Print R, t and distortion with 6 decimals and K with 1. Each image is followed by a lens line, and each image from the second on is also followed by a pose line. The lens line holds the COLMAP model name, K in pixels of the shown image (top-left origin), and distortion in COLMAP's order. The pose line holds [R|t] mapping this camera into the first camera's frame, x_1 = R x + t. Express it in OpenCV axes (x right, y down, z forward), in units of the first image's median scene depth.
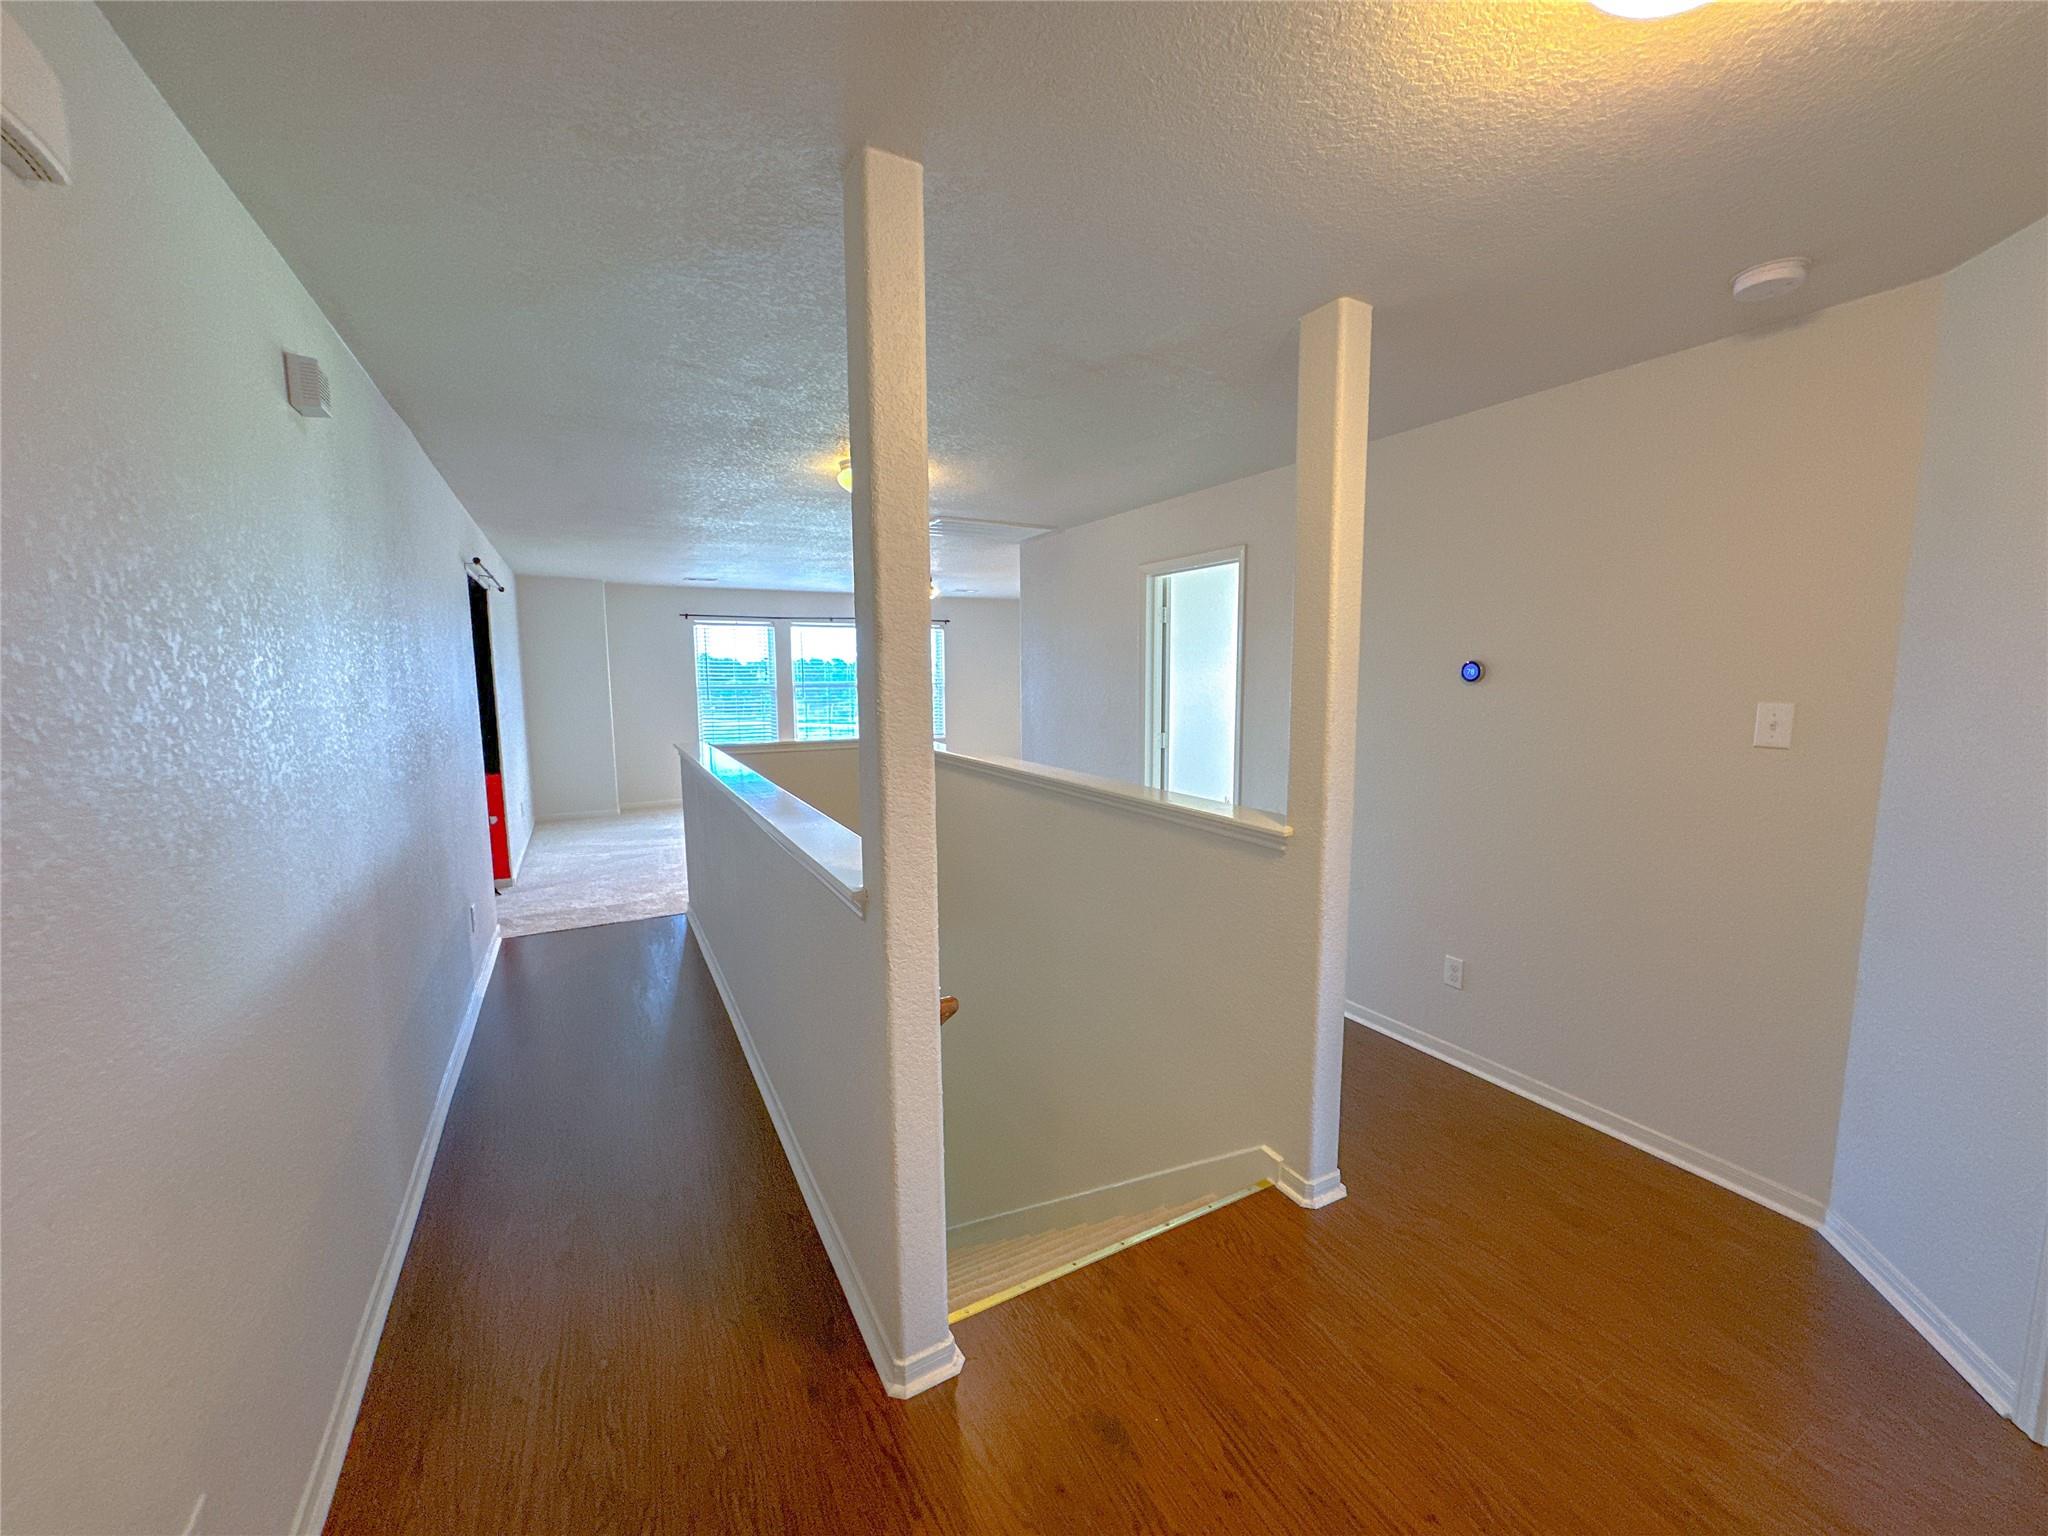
lens RADIAL K [[815.2, 0, 1023.9], [0, 815.2, 764.9], [0, 0, 1]] dist [-0.003675, 0.000362]
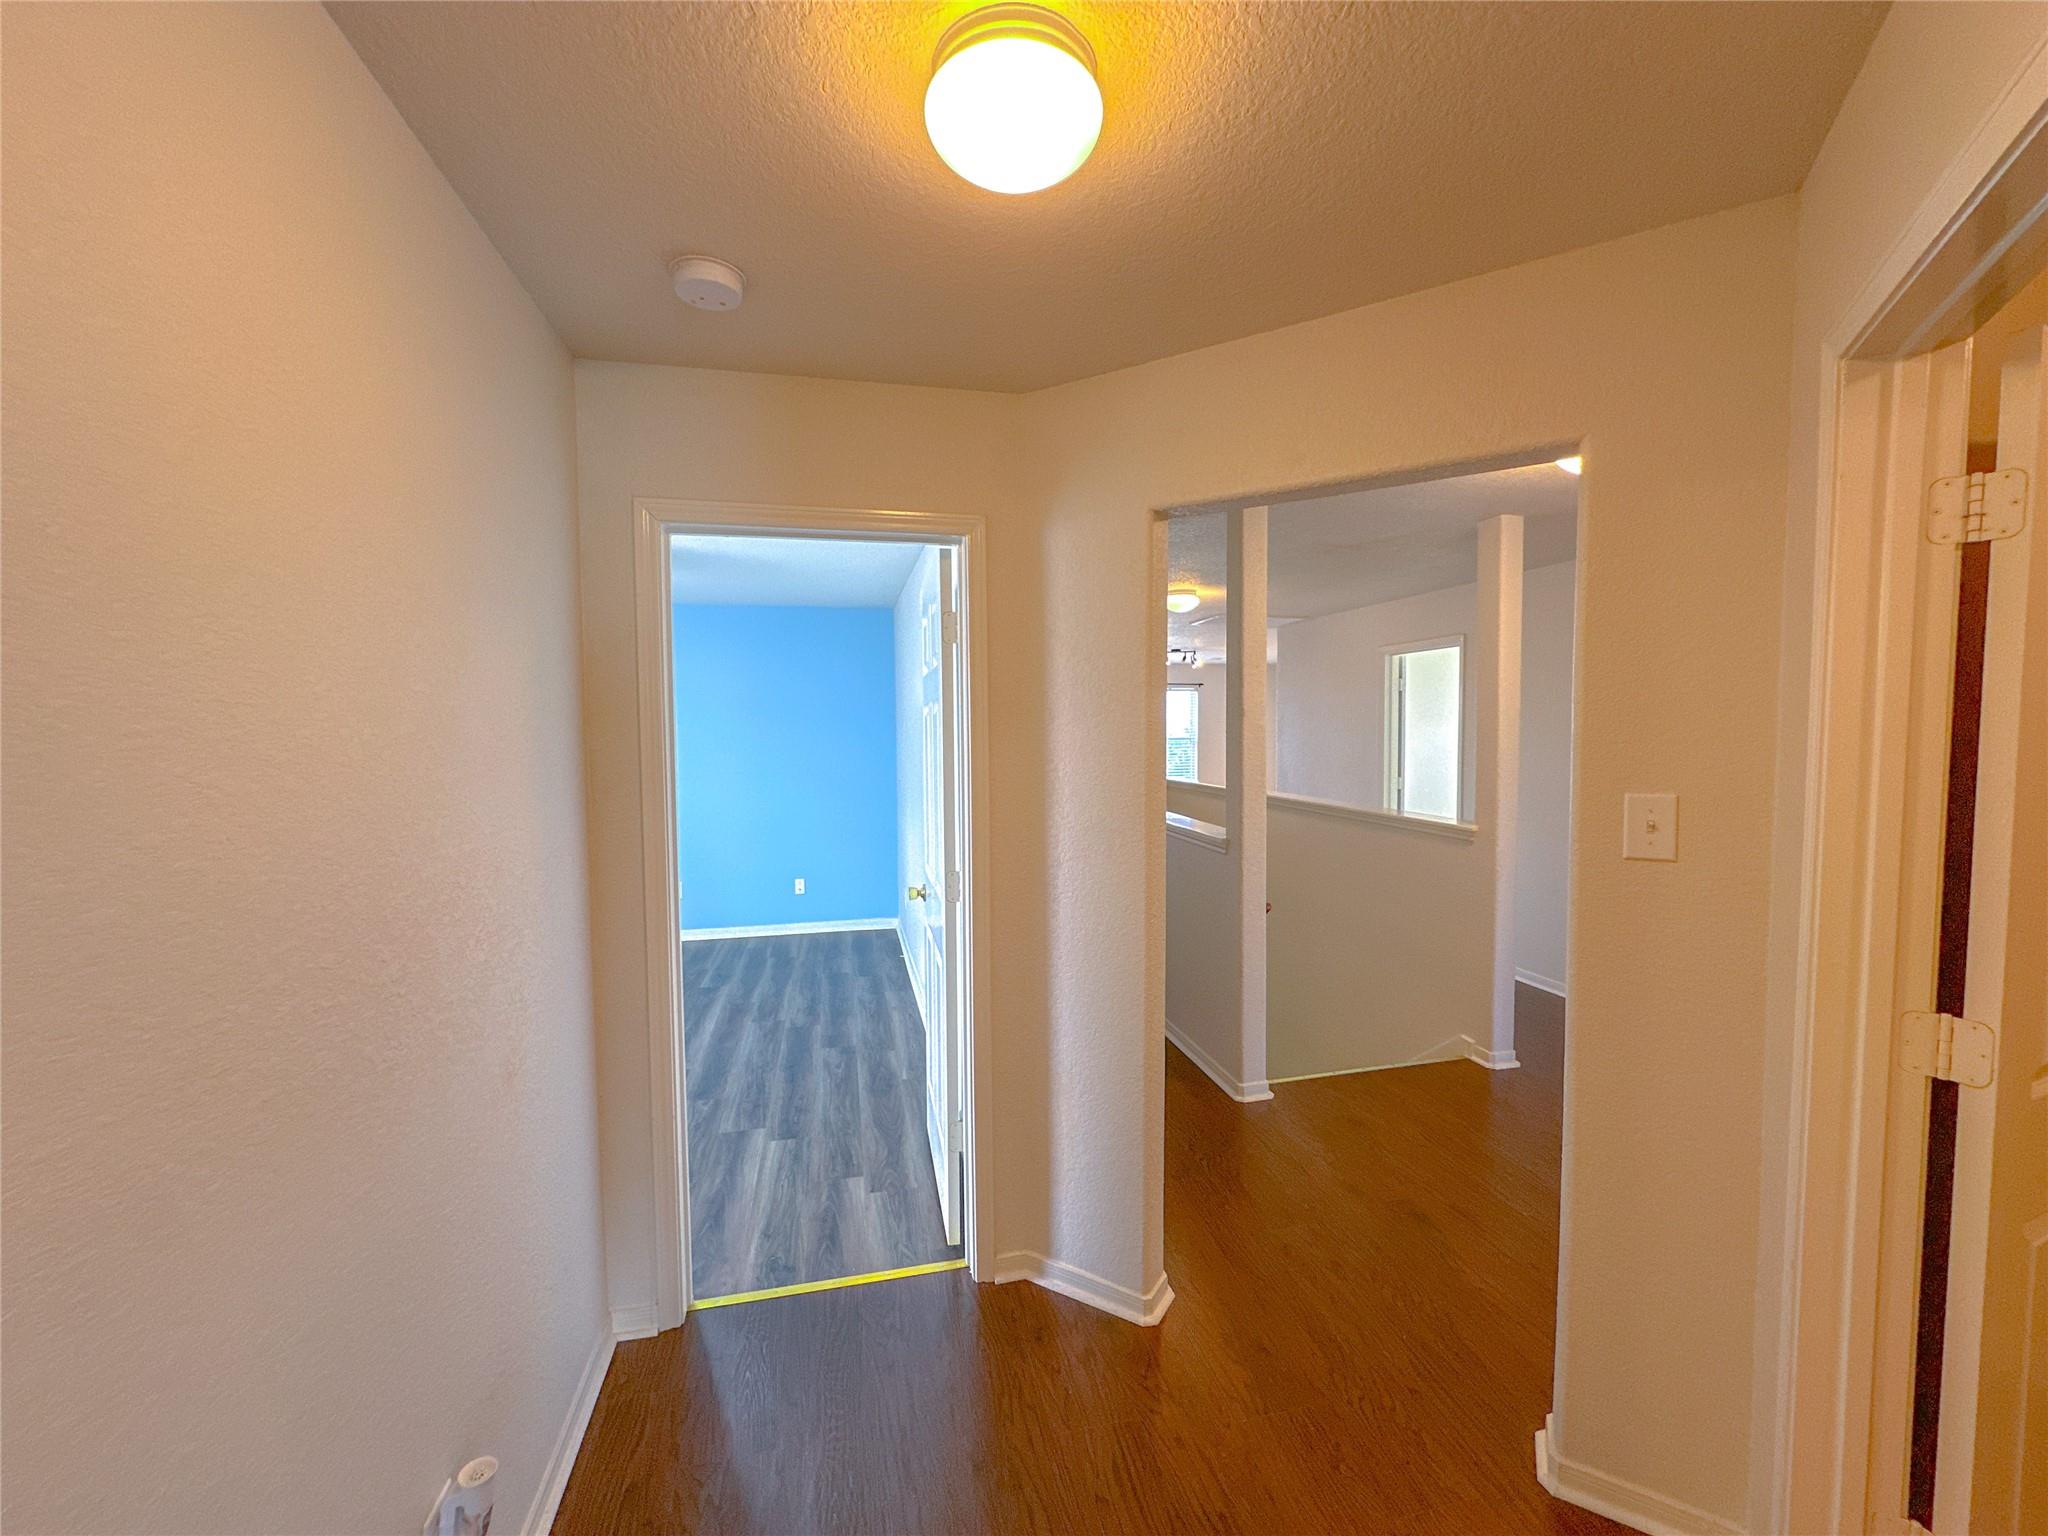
lens RADIAL K [[815.2, 0, 1029.5], [0, 815.2, 773.0], [0, 0, 1]] dist [-0.003675, 0.000362]
pose [[0.963684, 0.010819, -0.266825, -0.091697], [-0.026413, 0.998141, -0.054923, 0.080273], [0.265735, 0.059976, 0.962179, -0.750217]]
